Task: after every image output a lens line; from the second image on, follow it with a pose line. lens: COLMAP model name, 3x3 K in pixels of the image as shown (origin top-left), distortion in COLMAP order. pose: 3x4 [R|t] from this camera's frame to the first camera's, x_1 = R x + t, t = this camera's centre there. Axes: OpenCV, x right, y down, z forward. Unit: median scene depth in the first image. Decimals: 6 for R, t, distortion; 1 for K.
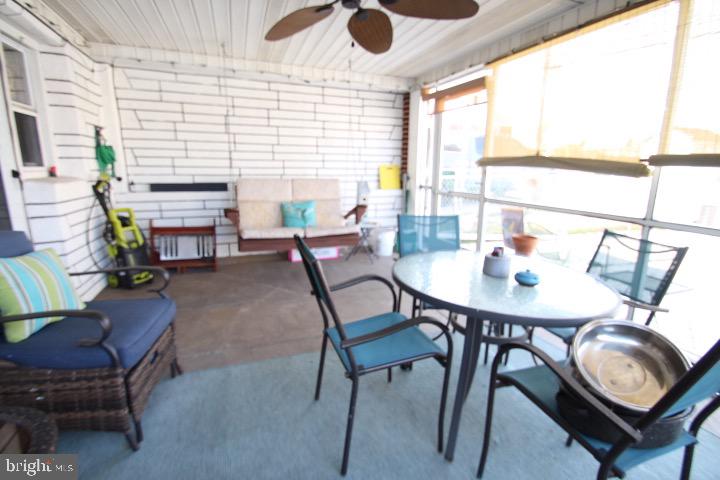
lens RADIAL K [[333.5, 0, 360.0], [0, 333.5, 240.0], [0, 0, 1]] dist [0.009950, -0.014894]
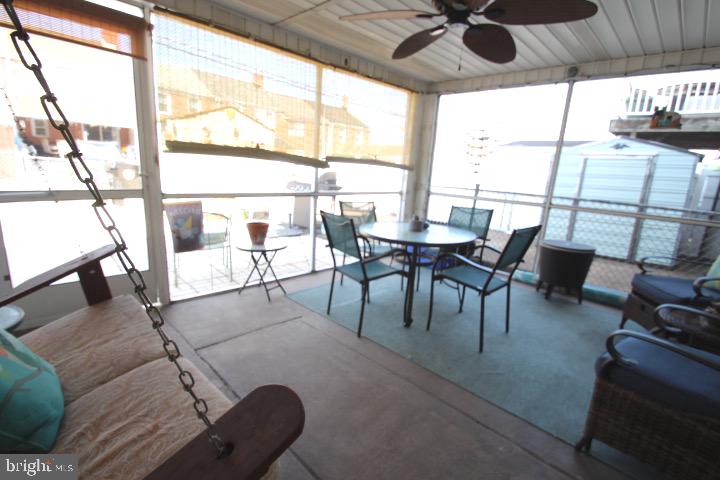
lens RADIAL K [[333.5, 0, 360.0], [0, 333.5, 240.0], [0, 0, 1]] dist [0.009950, -0.014894]
pose [[-0.415915, -0.241263, 0.876817, -0.524966], [0.123584, 0.940227, 0.317333, -0.225759], [-0.900967, 0.240344, -0.361238, 0.954223]]
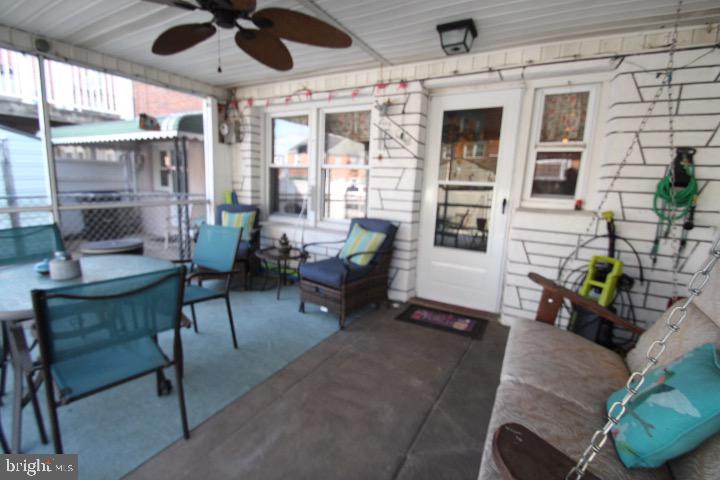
lens RADIAL K [[333.5, 0, 360.0], [0, 333.5, 240.0], [0, 0, 1]] dist [0.009950, -0.014894]
pose [[-0.774219, 0.063442, -0.629730, 0.175218], [-0.181875, 0.930698, 0.317368, -0.259675], [0.606223, 0.360245, -0.709026, 1.145131]]
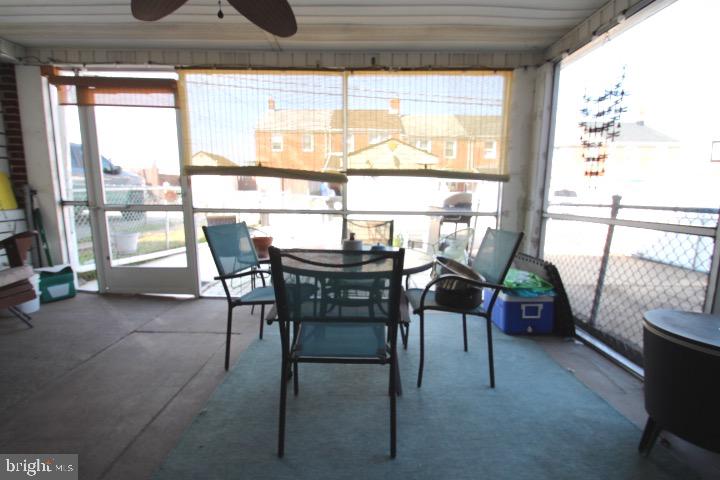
lens RADIAL K [[333.5, 0, 360.0], [0, 333.5, 240.0], [0, 0, 1]] dist [0.009950, -0.014894]
pose [[0.348495, -0.146771, 0.925748, -0.379322], [0.194404, 0.977505, 0.081794, -0.024881], [-0.916929, 0.151464, 0.369189, 0.241916]]
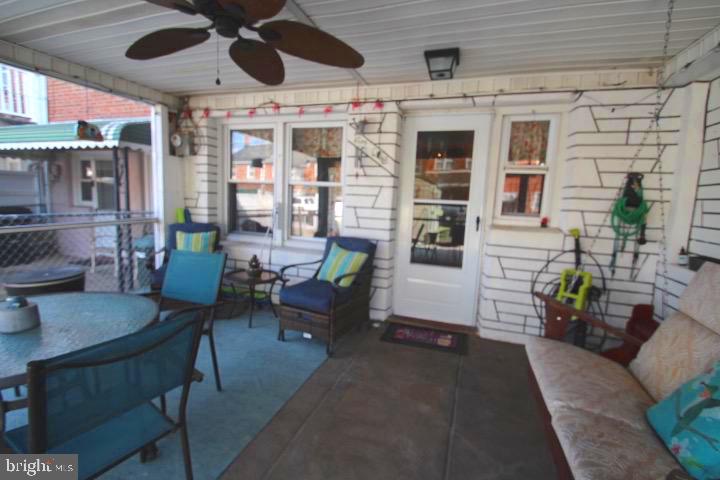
lens RADIAL K [[333.5, 0, 360.0], [0, 333.5, 240.0], [0, 0, 1]] dist [0.009950, -0.014894]
pose [[-0.639215, 0.058388, -0.766808, 0.245720], [-0.211817, 0.945177, 0.248542, -0.250327], [0.739282, 0.321295, -0.591804, 1.035144]]
